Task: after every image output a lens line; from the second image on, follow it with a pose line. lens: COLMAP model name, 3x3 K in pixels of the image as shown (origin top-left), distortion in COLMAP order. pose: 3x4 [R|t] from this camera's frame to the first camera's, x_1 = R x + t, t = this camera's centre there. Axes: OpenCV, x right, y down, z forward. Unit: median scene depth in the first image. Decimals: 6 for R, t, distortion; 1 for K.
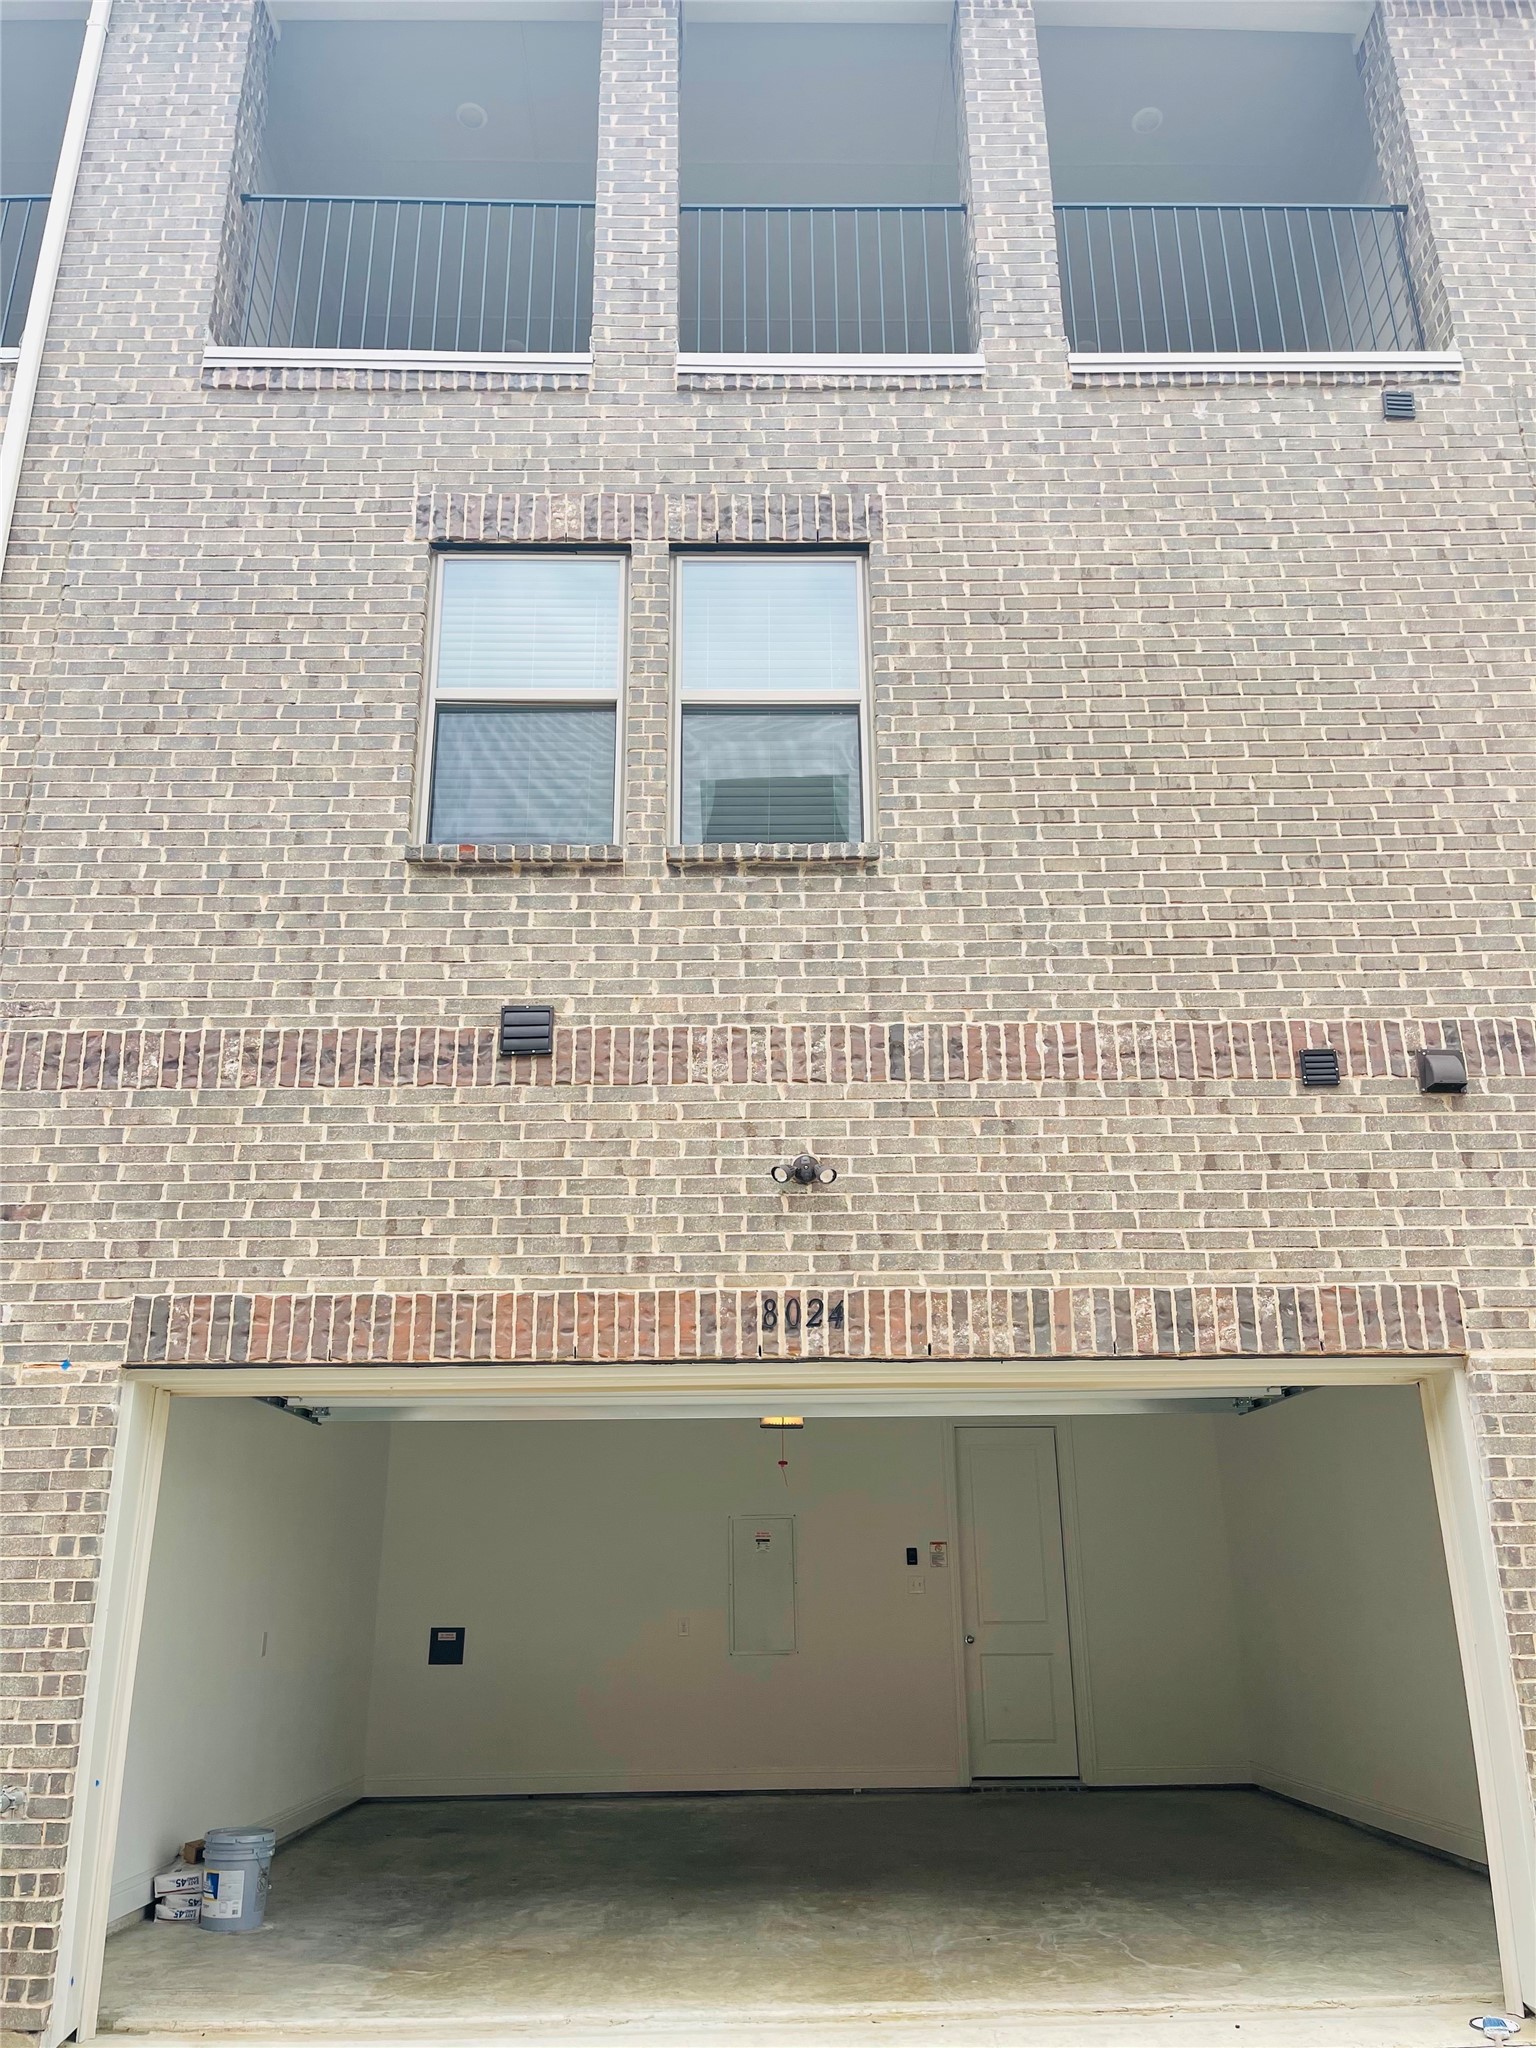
lens RADIAL K [[1567.7, 0, 775.3], [0, 1567.7, 1033.3], [0, 0, 1]] dist [0.091441, -0.115872]
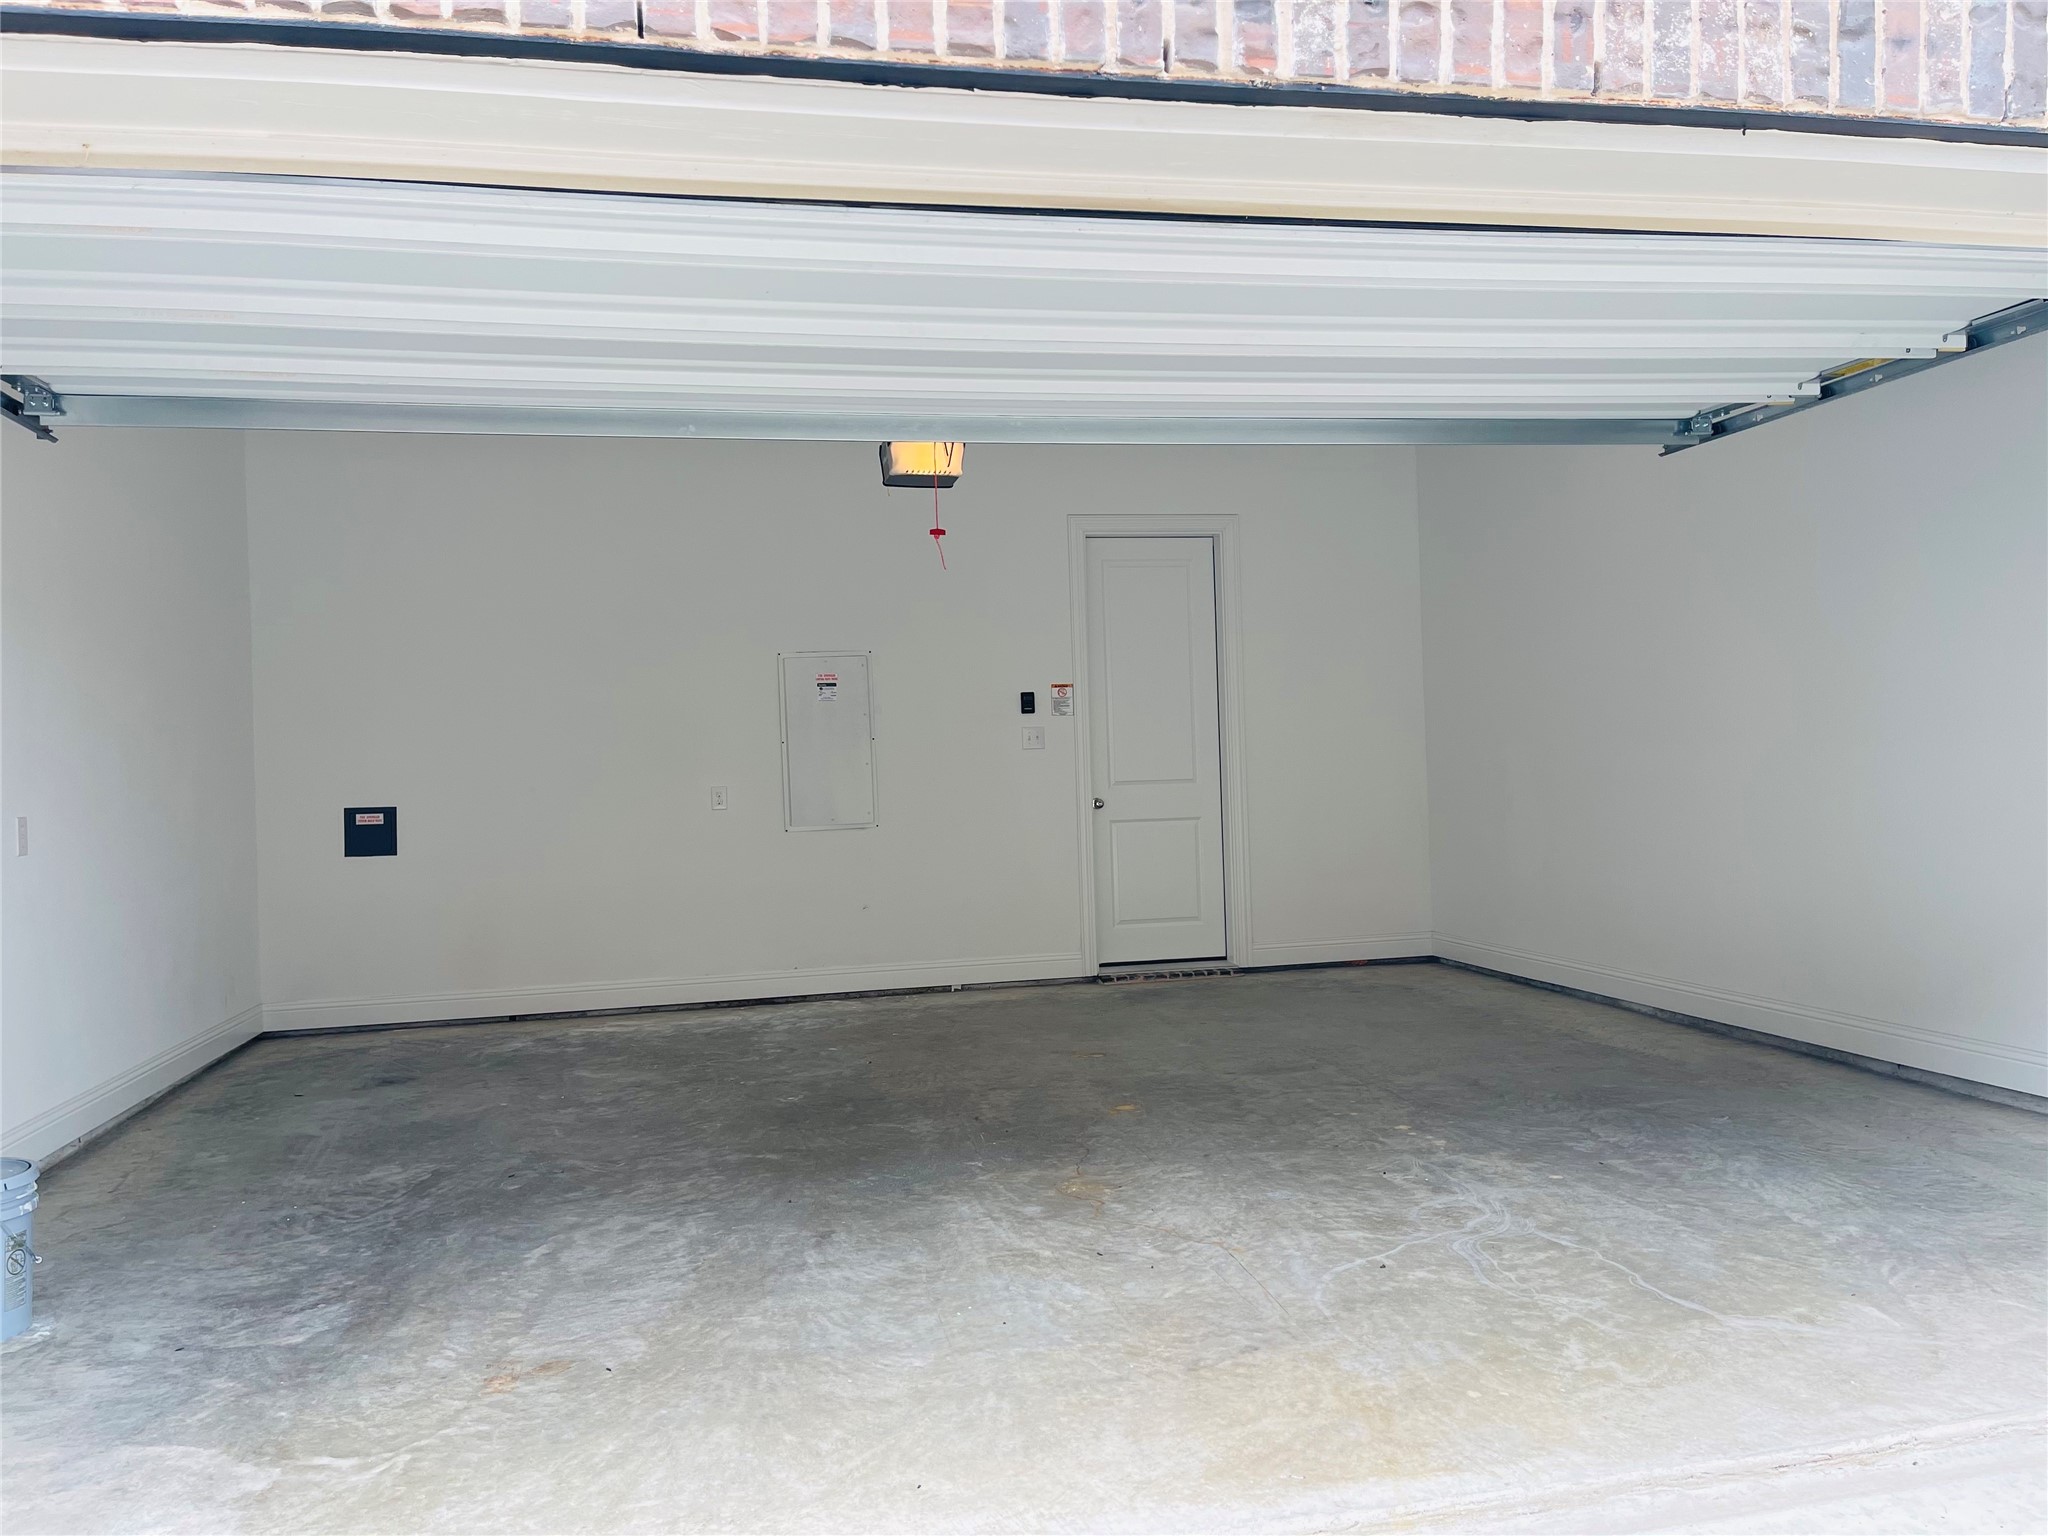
lens RADIAL K [[1567.7, 0, 1029.9], [0, 1567.7, 757.8], [0, 0, 1]] dist [0.091441, -0.115872]
pose [[0.980701, -0.021222, 0.194361, -0.093820], [-0.042891, 0.946526, 0.319764, 0.195240], [-0.190753, -0.321929, 0.927348, 0.503500]]
